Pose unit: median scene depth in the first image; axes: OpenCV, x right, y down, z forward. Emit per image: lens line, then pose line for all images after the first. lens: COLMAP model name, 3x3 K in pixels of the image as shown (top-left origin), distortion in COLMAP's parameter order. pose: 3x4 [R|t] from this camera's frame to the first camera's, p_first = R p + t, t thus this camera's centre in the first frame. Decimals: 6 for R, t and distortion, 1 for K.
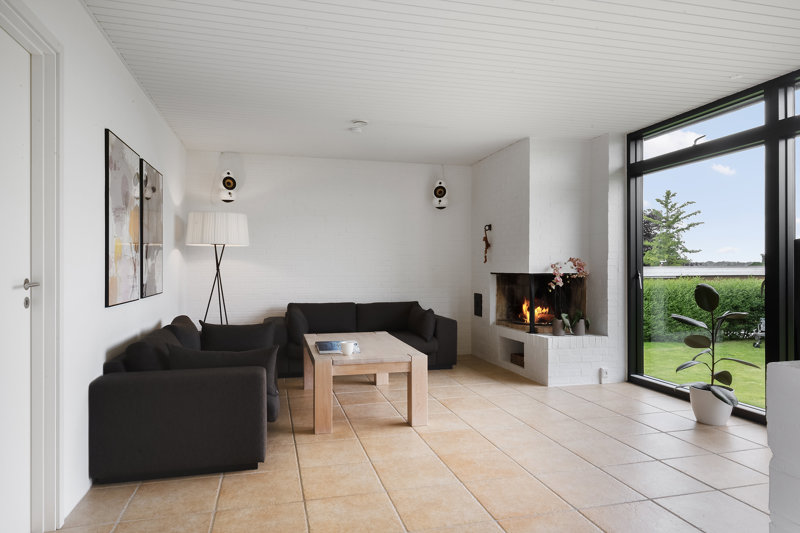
lens RADIAL K [[505.4, 0, 397.8], [0, 505.4, 267.0], [0, 0, 1]] dist [0.006967, 0.001662]
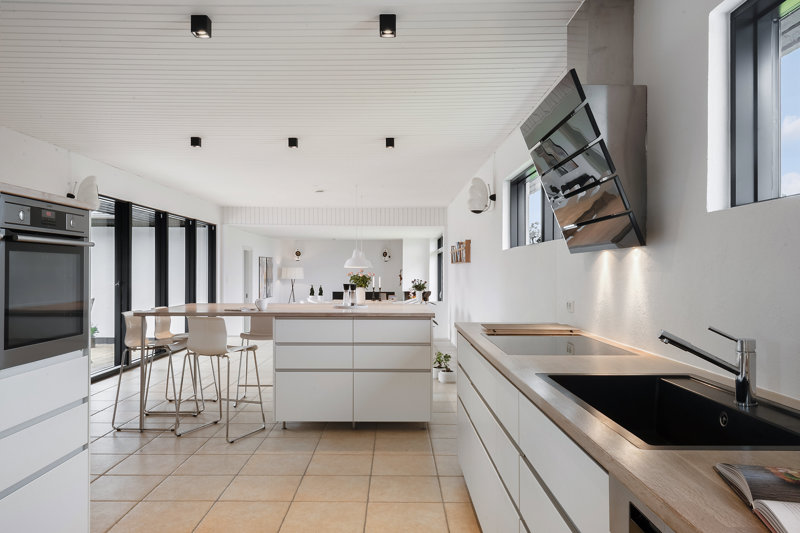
lens RADIAL K [[579.5, 0, 399.2], [0, 579.5, 267.8], [0, 0, 1]] dist [0.001712, 0.000044]
pose [[0.971495, 0.003915, -0.237029, 0.933486], [-0.005886, 0.999954, -0.007606, -0.080507], [0.236989, 0.008784, 0.971473, -1.876834]]
